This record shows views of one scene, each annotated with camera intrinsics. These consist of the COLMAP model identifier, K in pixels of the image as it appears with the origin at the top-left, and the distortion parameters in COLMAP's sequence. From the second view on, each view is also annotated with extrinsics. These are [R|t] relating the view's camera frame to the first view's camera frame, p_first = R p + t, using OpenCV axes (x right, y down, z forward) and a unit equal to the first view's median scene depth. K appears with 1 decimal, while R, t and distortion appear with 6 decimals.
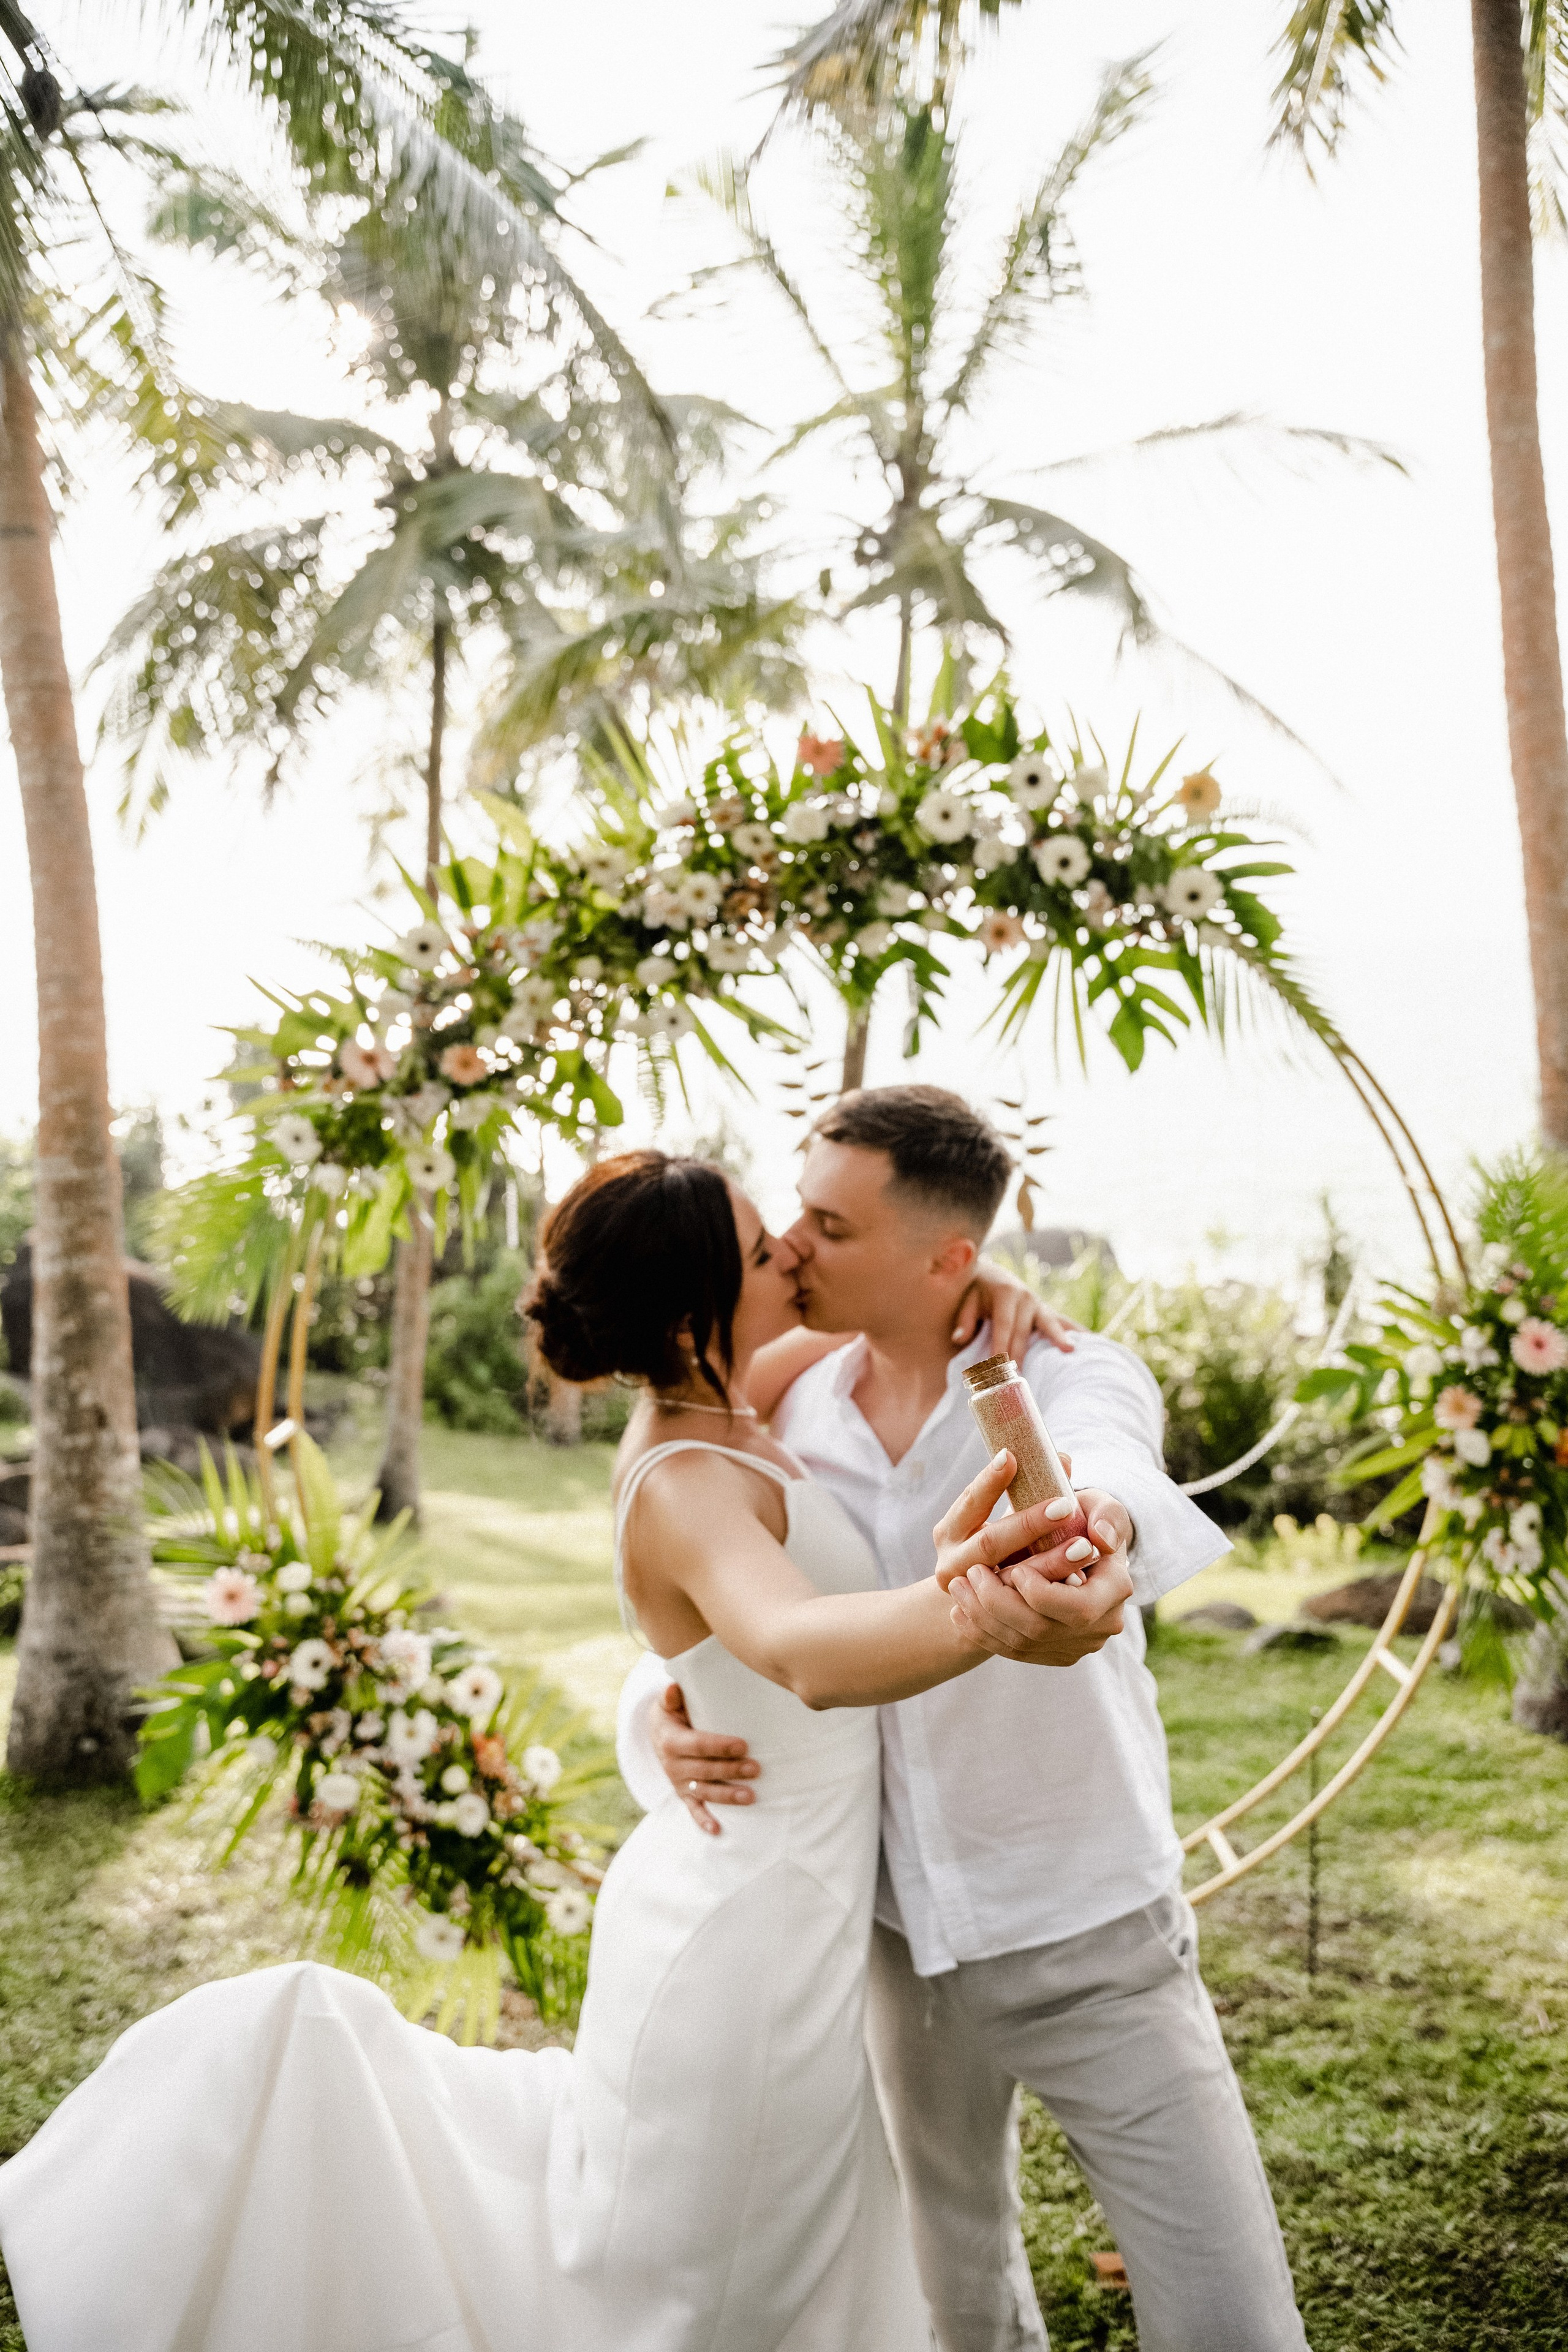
lens RADIAL K [[1571.3, 0, 784.0], [0, 1571.3, 1176.0], [0, 0, 1]] dist [-0.004055, -0.006211]
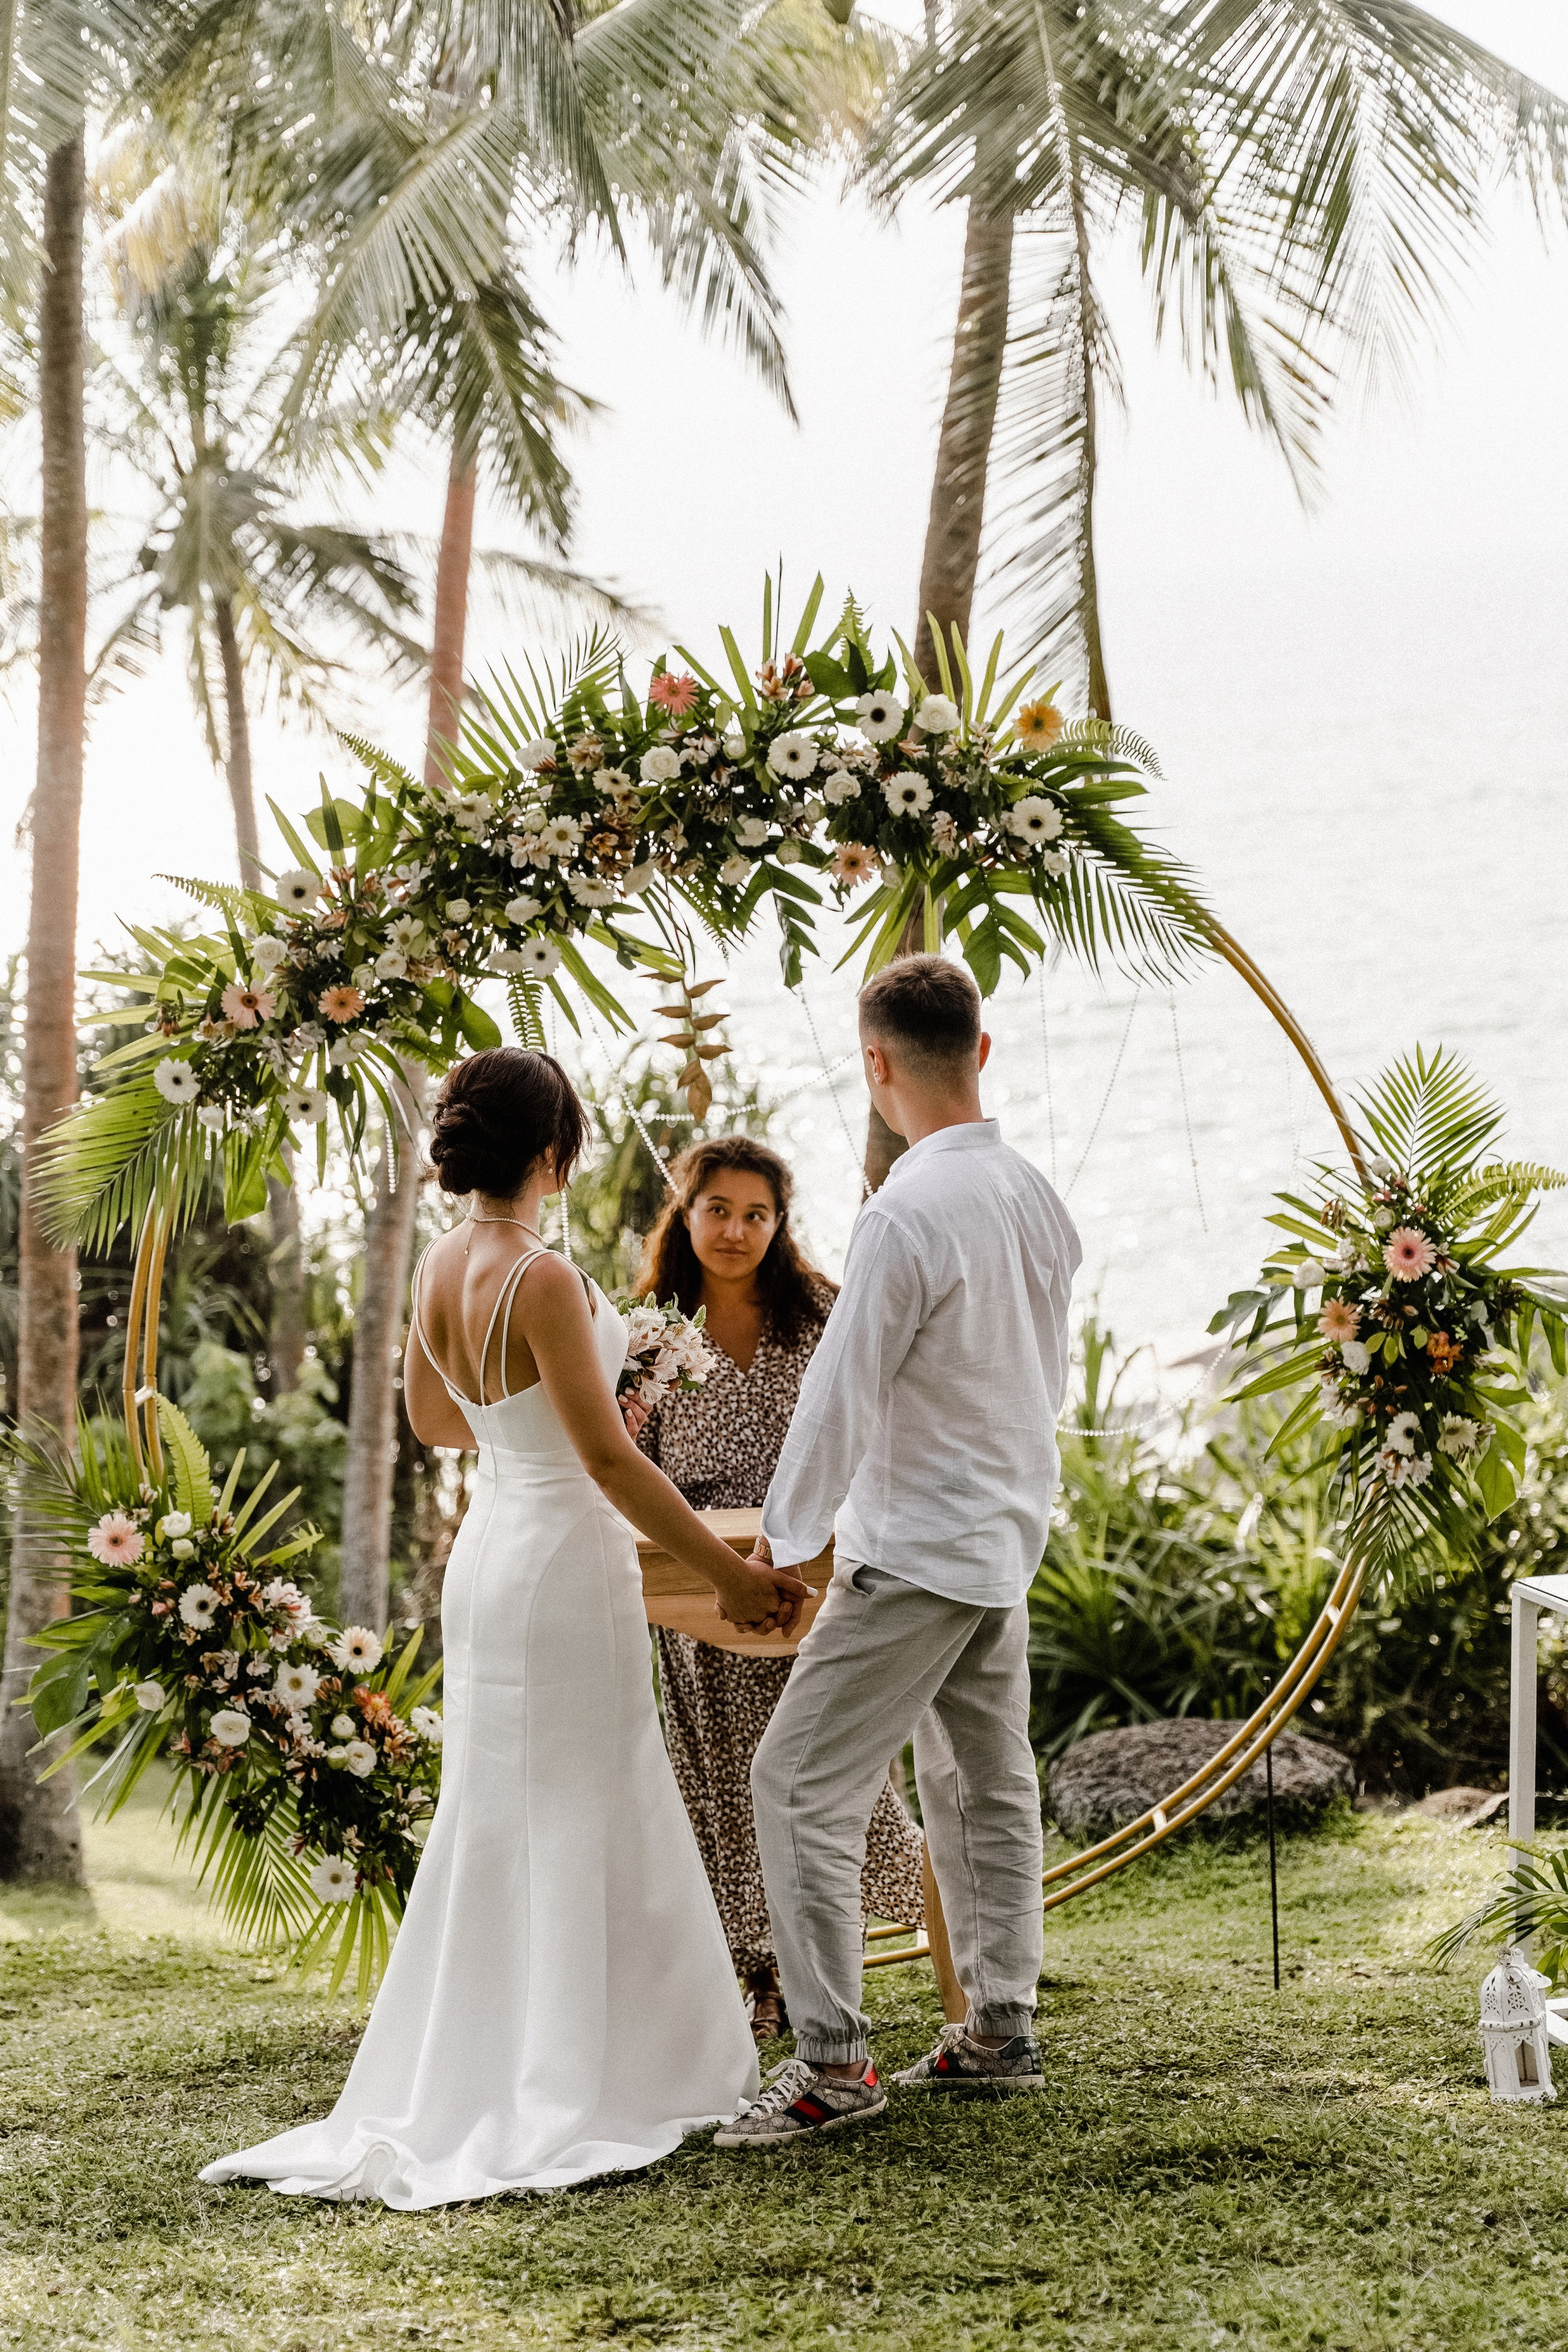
lens RADIAL K [[4143.4, 0, 780.7], [0, 4143.4, 1237.5], [0, 0, 1]] dist [0.019358, -0.017859]
pose [[0.999263, -0.026764, -0.027525, 0.155481], [0.027149, 0.999538, 0.013697, 0.052587], [0.027146, -0.014434, 0.999527, -1.702254]]
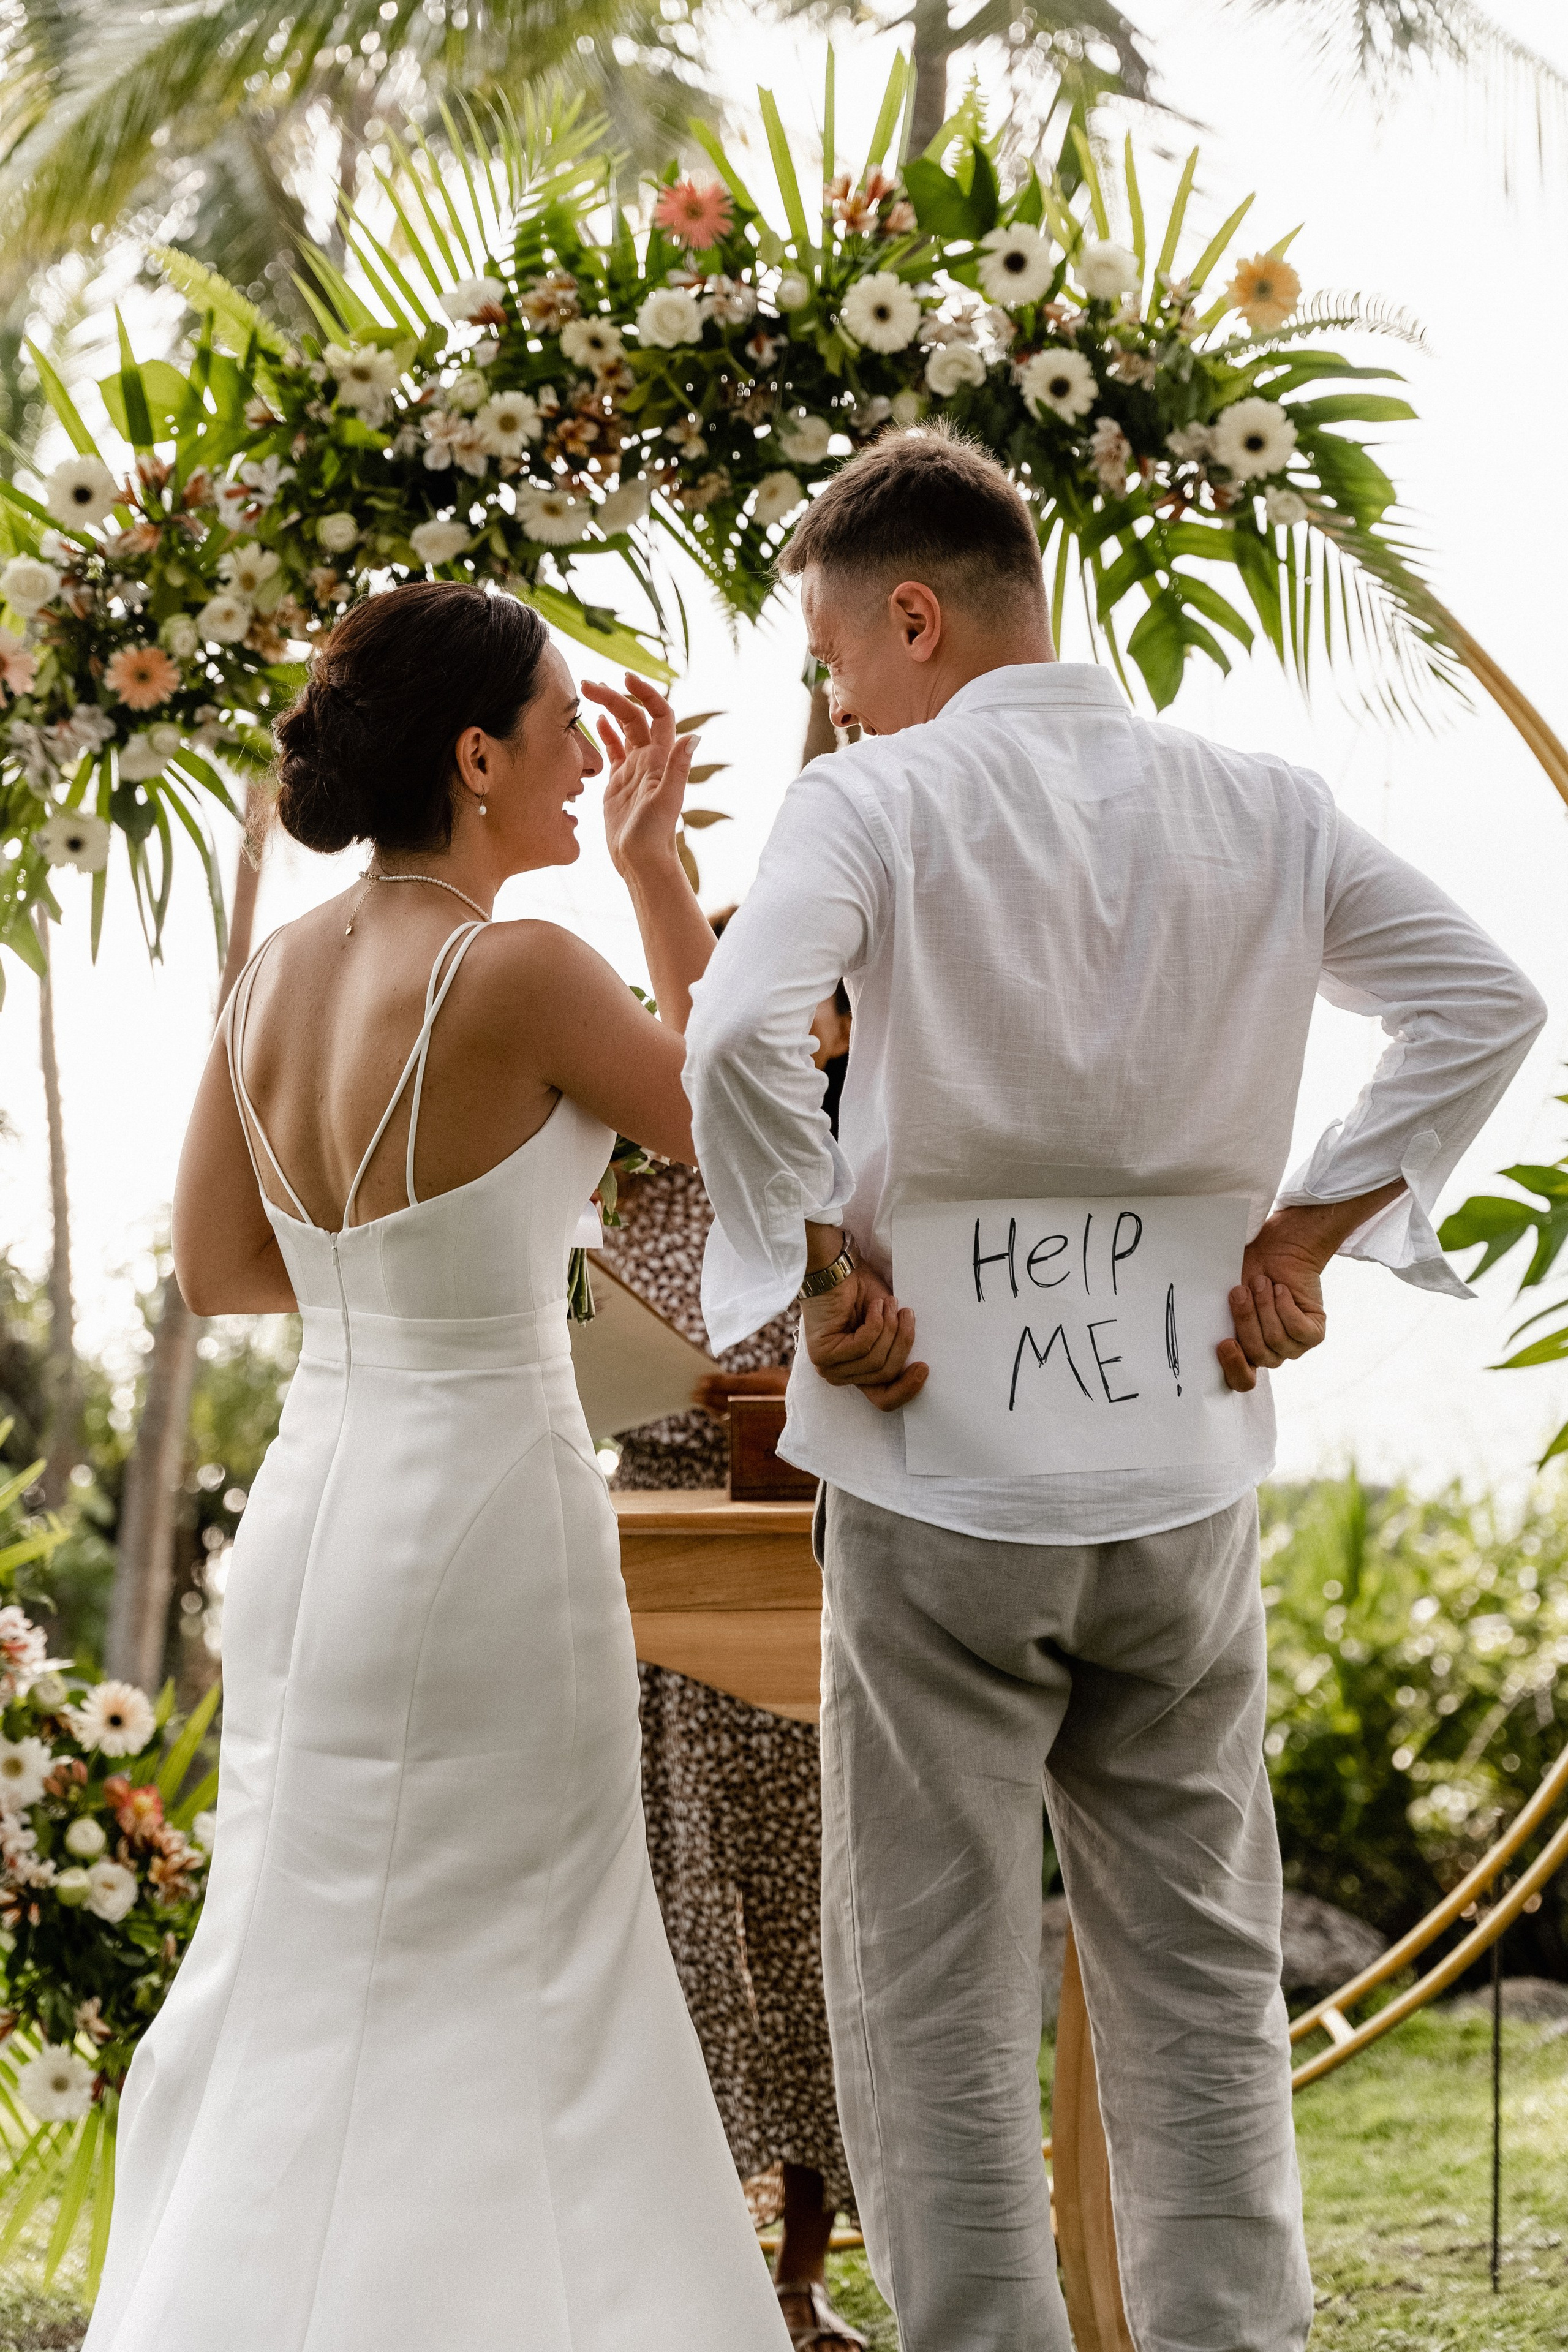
lens RADIAL K [[3958.5, 0, 837.1], [0, 3958.5, 1177.8], [0, 0, 1]] dist [0.029019, 0.046305]
pose [[0.998890, 0.015549, 0.044463, 0.014459], [-0.013459, 0.998808, -0.046918, 0.206831], [-0.045140, 0.046267, 0.997909, -0.630142]]
